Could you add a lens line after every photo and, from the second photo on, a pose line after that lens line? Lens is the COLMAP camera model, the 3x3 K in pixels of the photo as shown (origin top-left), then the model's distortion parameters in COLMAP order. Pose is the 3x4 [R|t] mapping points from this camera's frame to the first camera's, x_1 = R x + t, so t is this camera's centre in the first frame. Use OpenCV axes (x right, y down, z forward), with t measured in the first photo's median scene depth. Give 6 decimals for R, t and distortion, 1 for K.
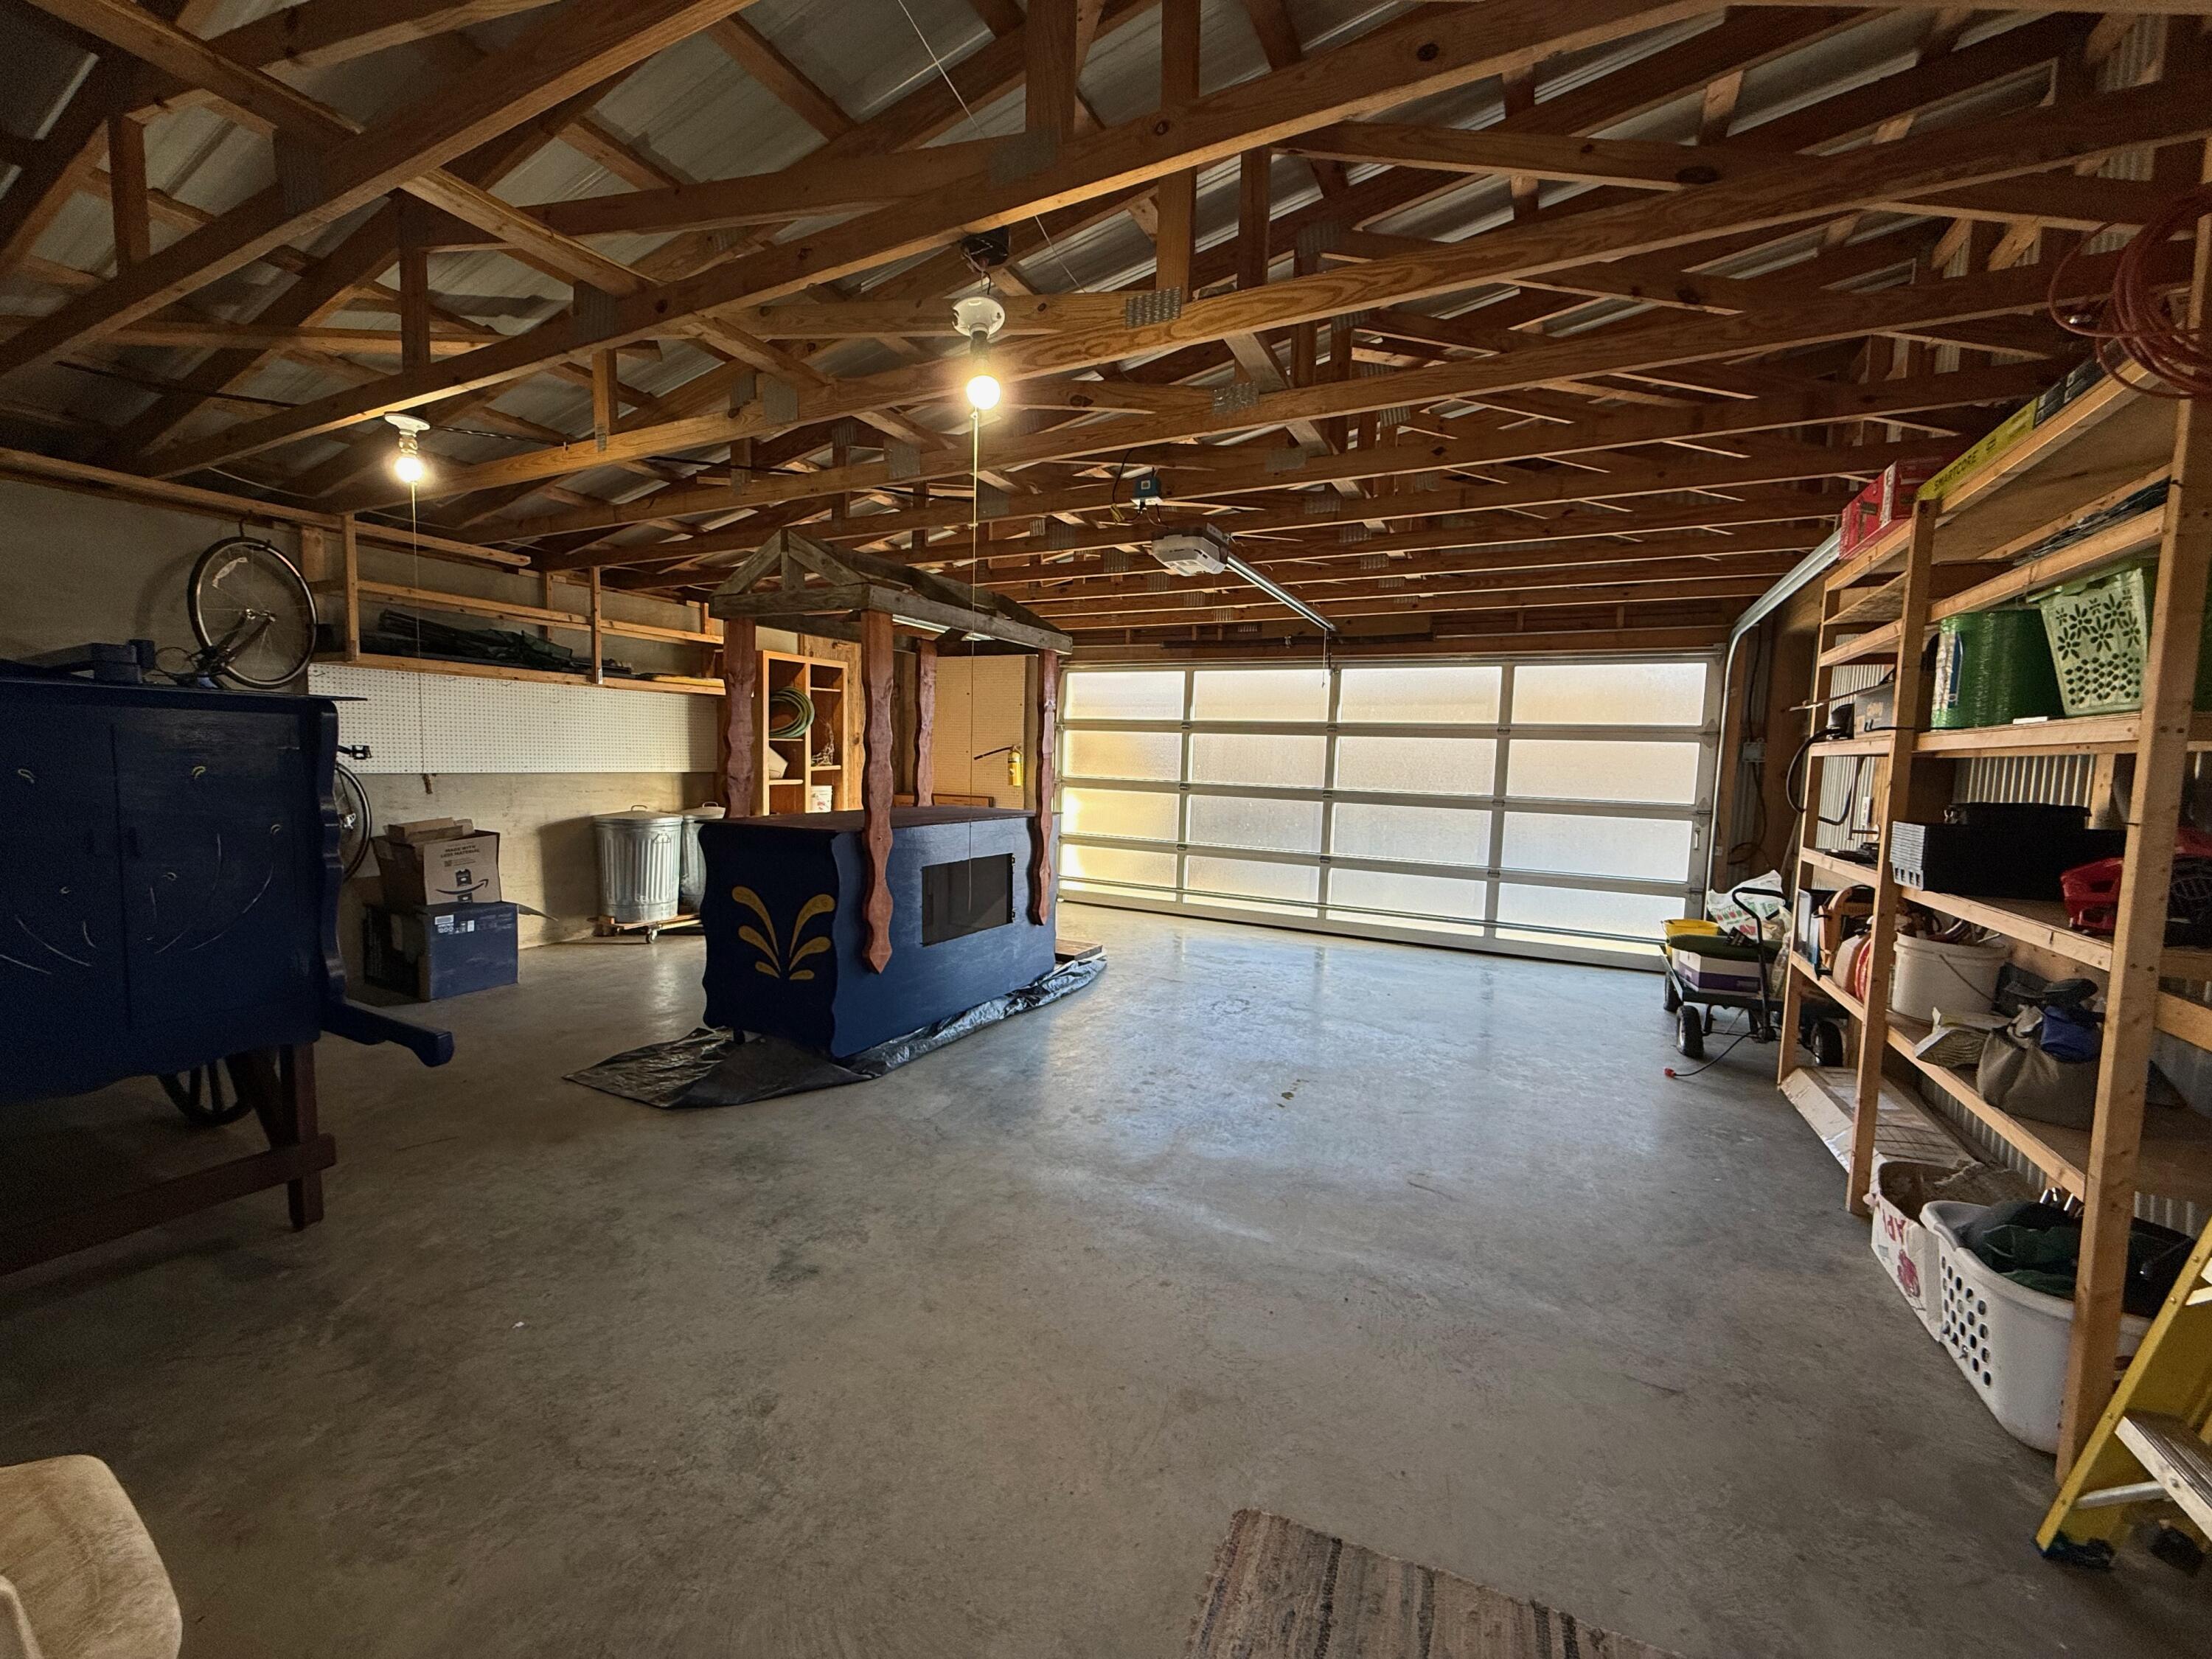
lens RADIAL K [[869.5, 0, 1109.0], [0, 869.5, 831.3], [0, 0, 1]] dist [0.002711, 0.000811]
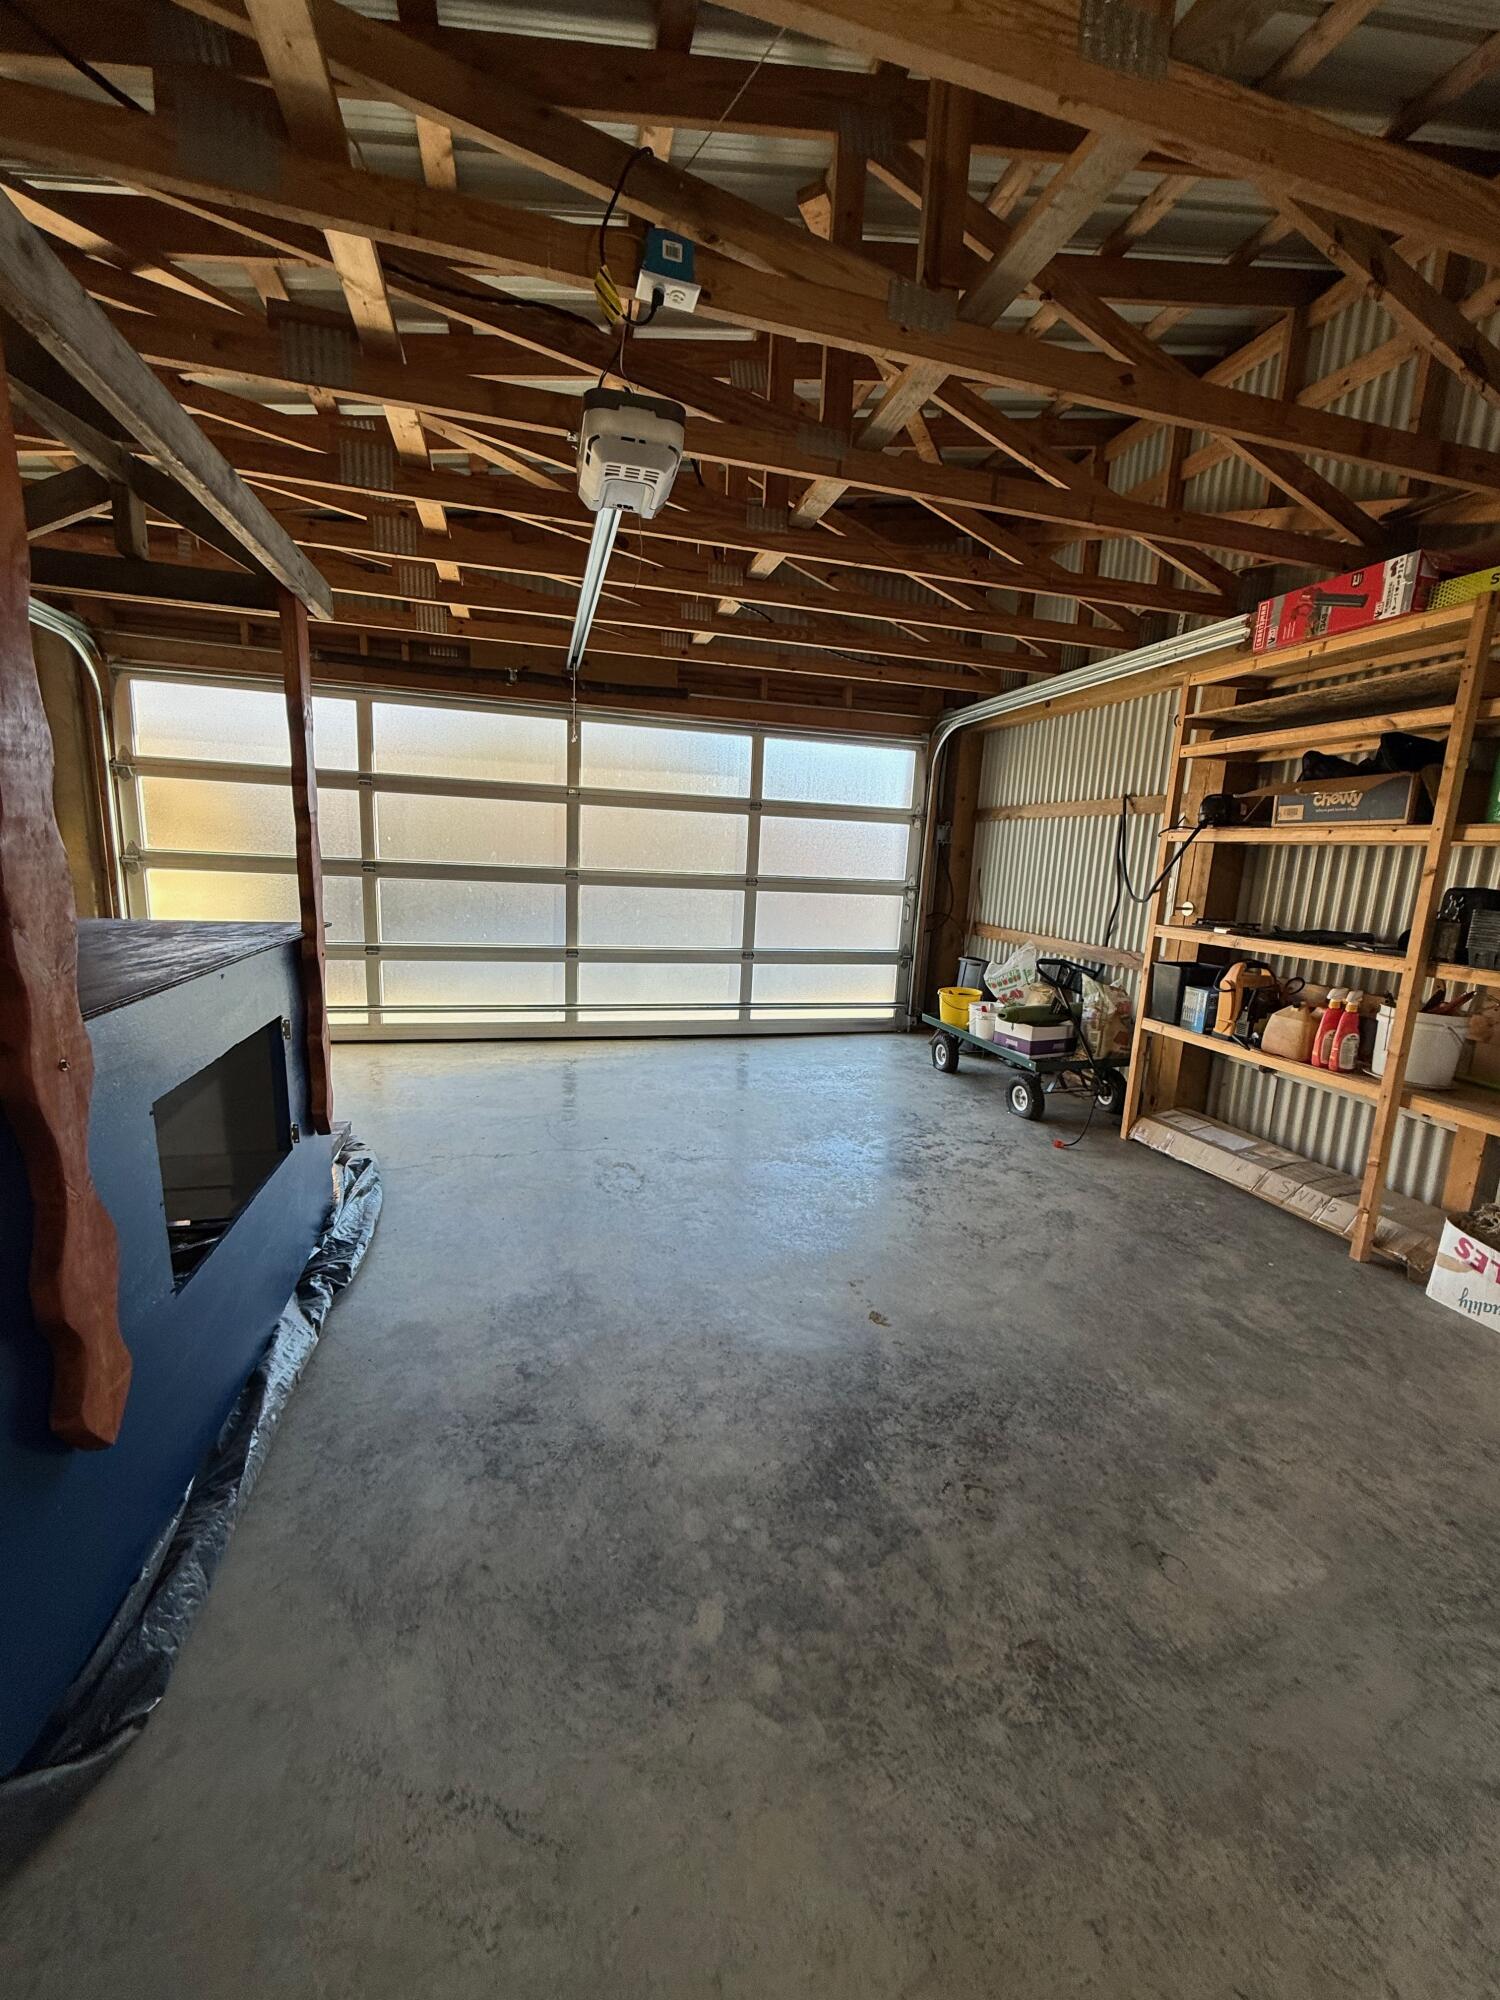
lens RADIAL K [[786.2, 0, 748.1], [0, 786.2, 996.4], [0, 0, 1]] dist [0.002711, 0.000811]
pose [[0.736695, -0.119082, 0.665658, -0.157459], [0.035277, 0.989800, 0.138027, -0.028494], [-0.675305, -0.078201, 0.733381, 0.364216]]
